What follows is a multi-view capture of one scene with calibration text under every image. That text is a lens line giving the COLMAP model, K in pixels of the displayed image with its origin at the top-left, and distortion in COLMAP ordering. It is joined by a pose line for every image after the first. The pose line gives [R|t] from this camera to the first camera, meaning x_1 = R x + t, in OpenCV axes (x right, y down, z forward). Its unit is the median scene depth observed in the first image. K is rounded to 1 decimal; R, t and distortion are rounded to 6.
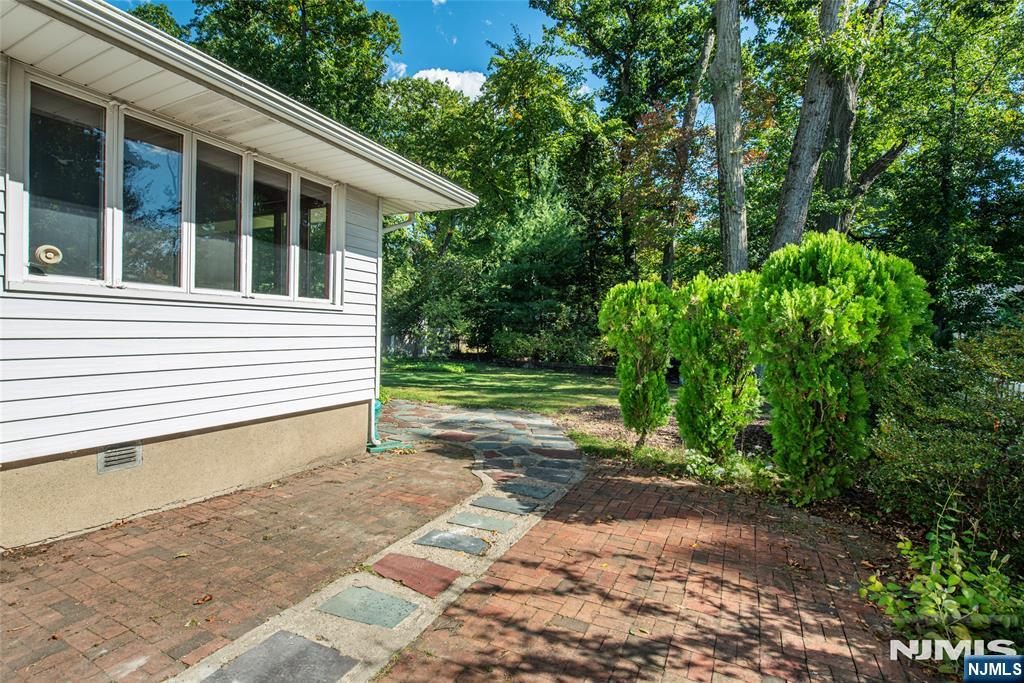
lens RADIAL K [[478.0, 0, 512.0], [0, 478.0, 341.5], [0, 0, 1]] dist [0.000450, 0.000016]
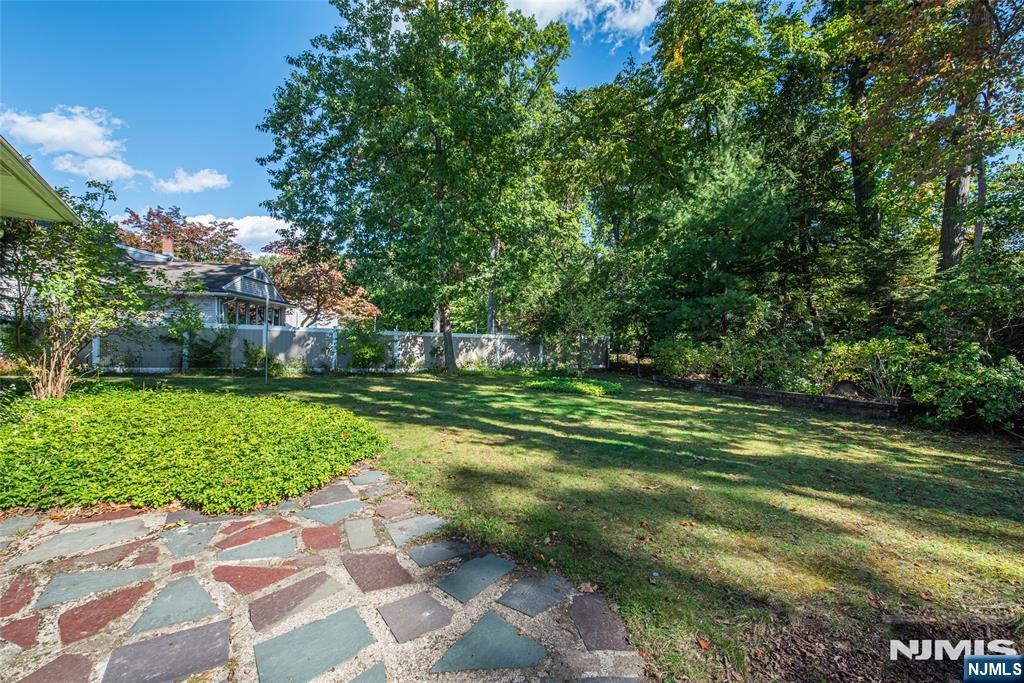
lens RADIAL K [[412.0, 0, 532.6], [0, 412.0, 336.9], [0, 0, 1]] dist [-0.000855, -0.000264]
pose [[0.920465, -0.004962, -0.390794, 0.038928], [-0.006296, 0.999601, -0.027521, -0.005132], [0.390774, 0.027793, 0.920067, 0.323162]]
